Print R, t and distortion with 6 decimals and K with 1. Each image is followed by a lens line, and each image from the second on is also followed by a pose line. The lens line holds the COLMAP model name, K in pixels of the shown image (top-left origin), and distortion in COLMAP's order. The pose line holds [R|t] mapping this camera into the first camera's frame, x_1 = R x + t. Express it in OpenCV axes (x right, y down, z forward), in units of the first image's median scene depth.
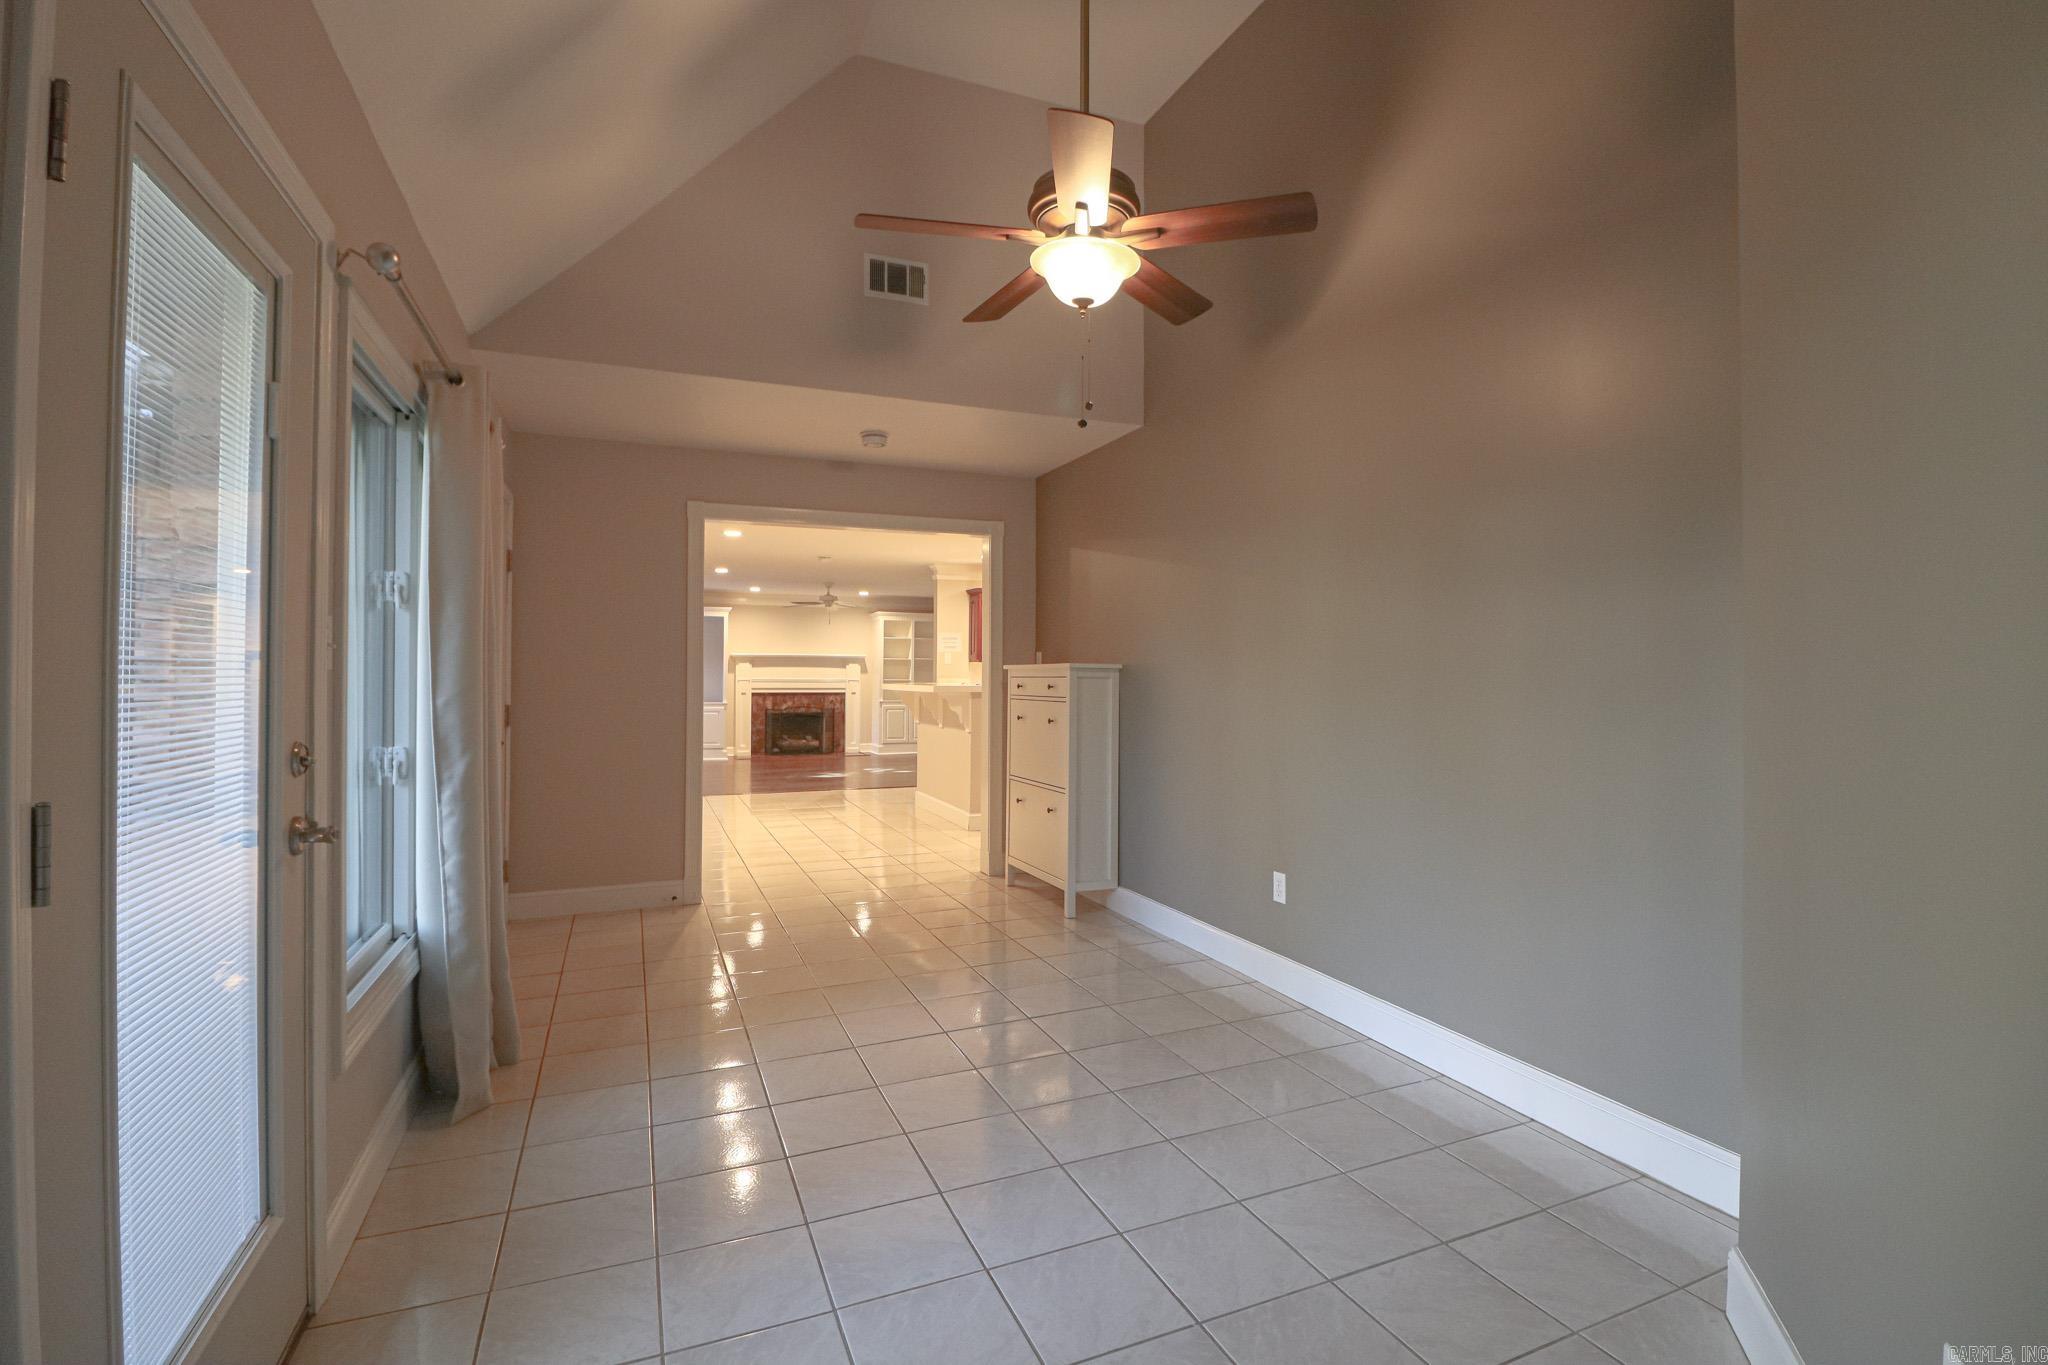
lens RADIAL K [[938.0, 0, 1038.8], [0, 938.0, 657.6], [0, 0, 1]] dist [-0.001633, -0.012389]
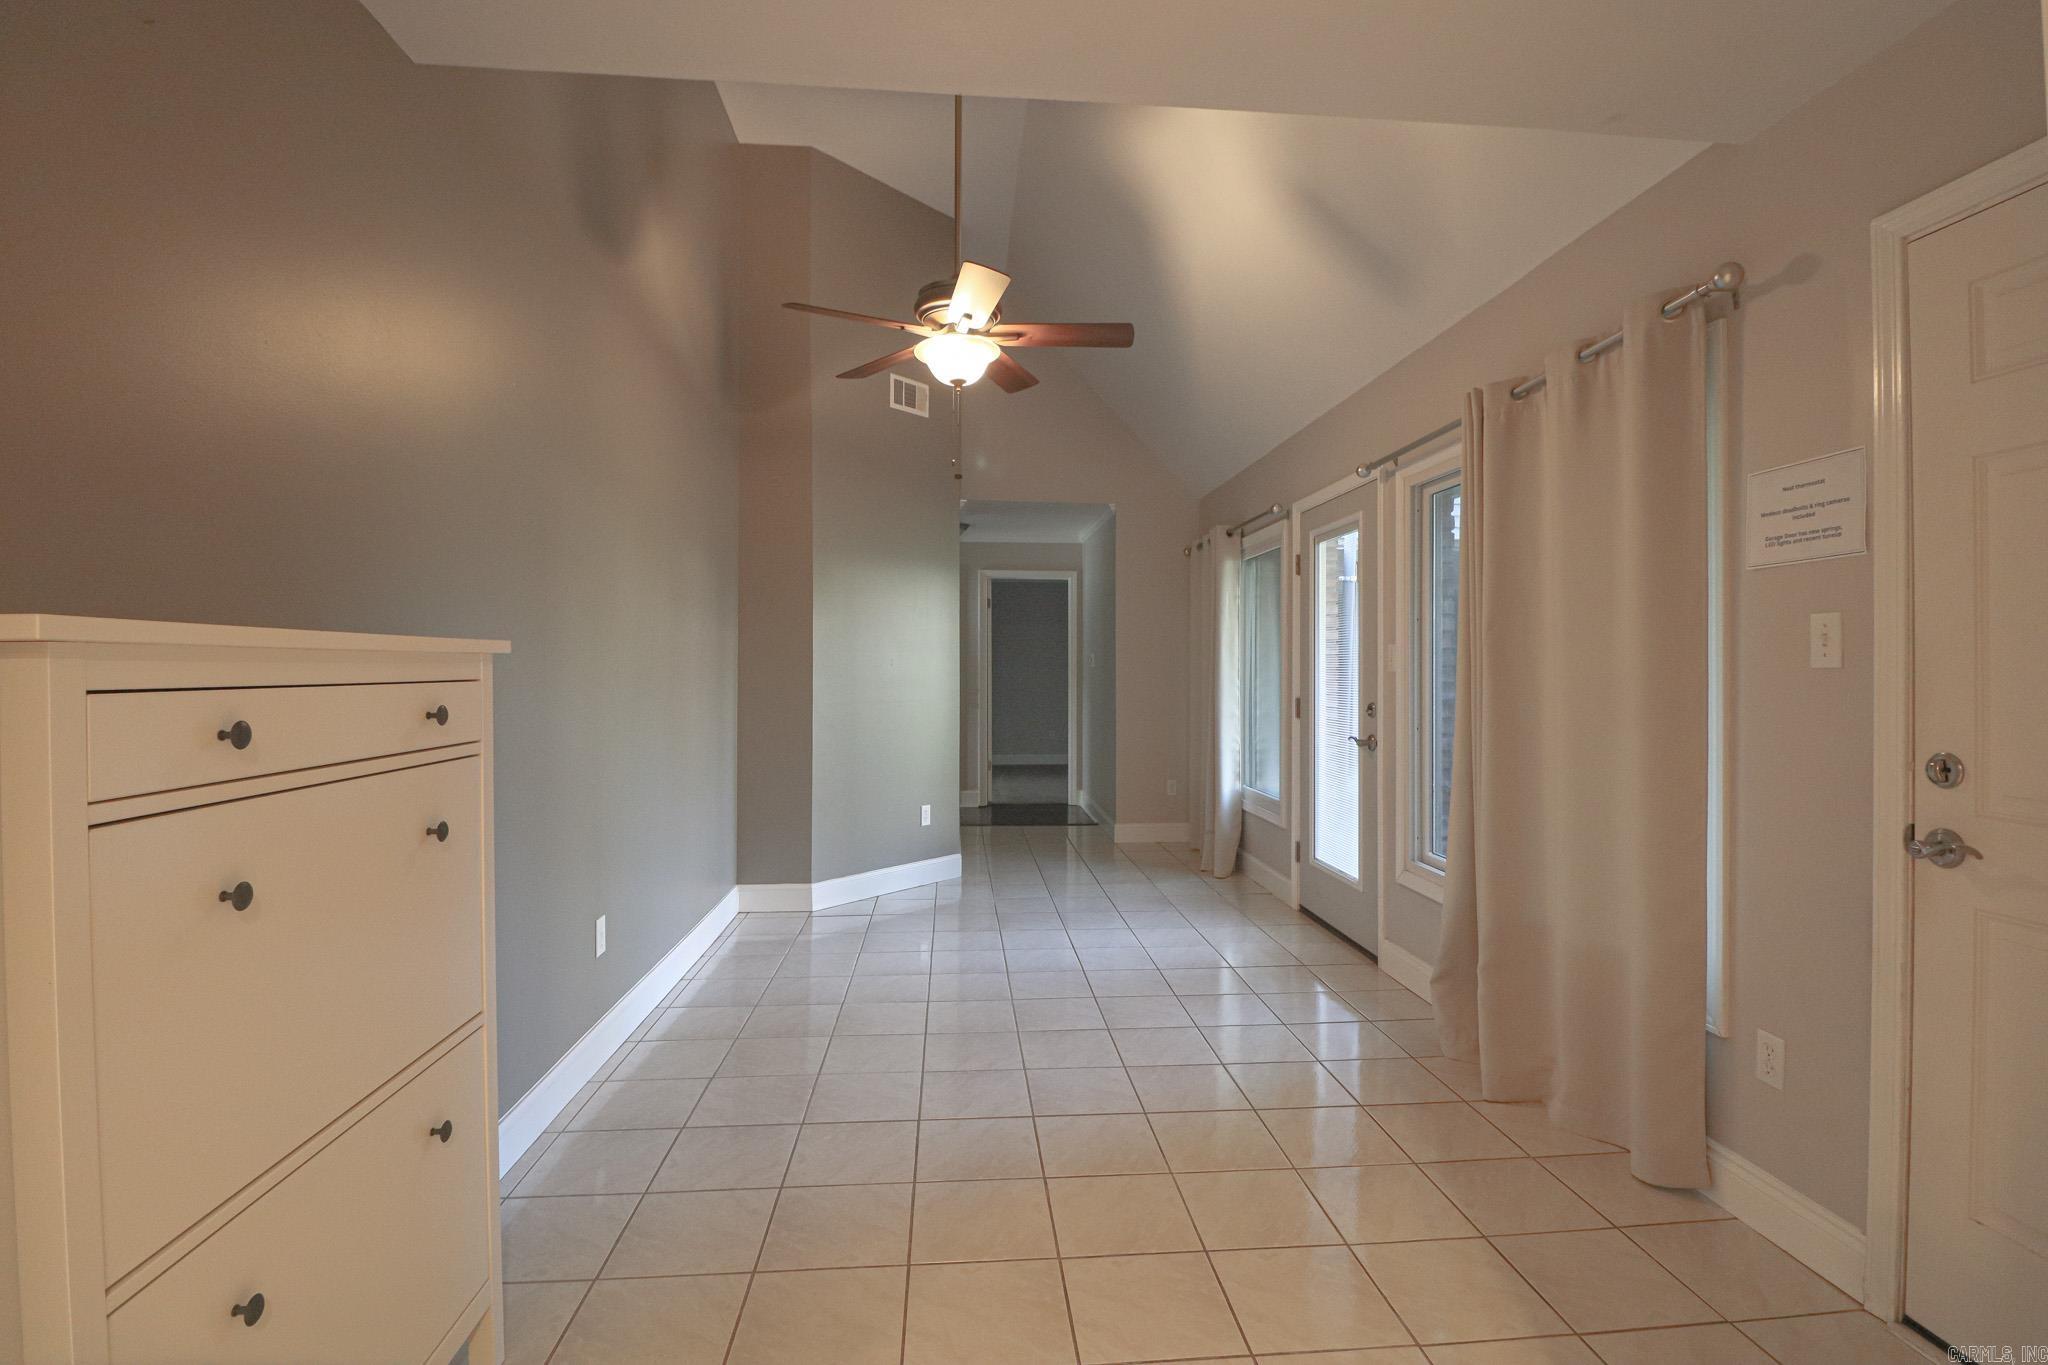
lens RADIAL K [[935.6, 0, 1035.9], [0, 935.6, 650.3], [0, 0, 1]] dist [-0.000799, -0.011395]
pose [[-0.947887, 0.002276, 0.318598, -0.088957], [-0.009421, 0.999337, -0.035167, 0.006496], [-0.318467, -0.036336, -0.947237, 0.417215]]
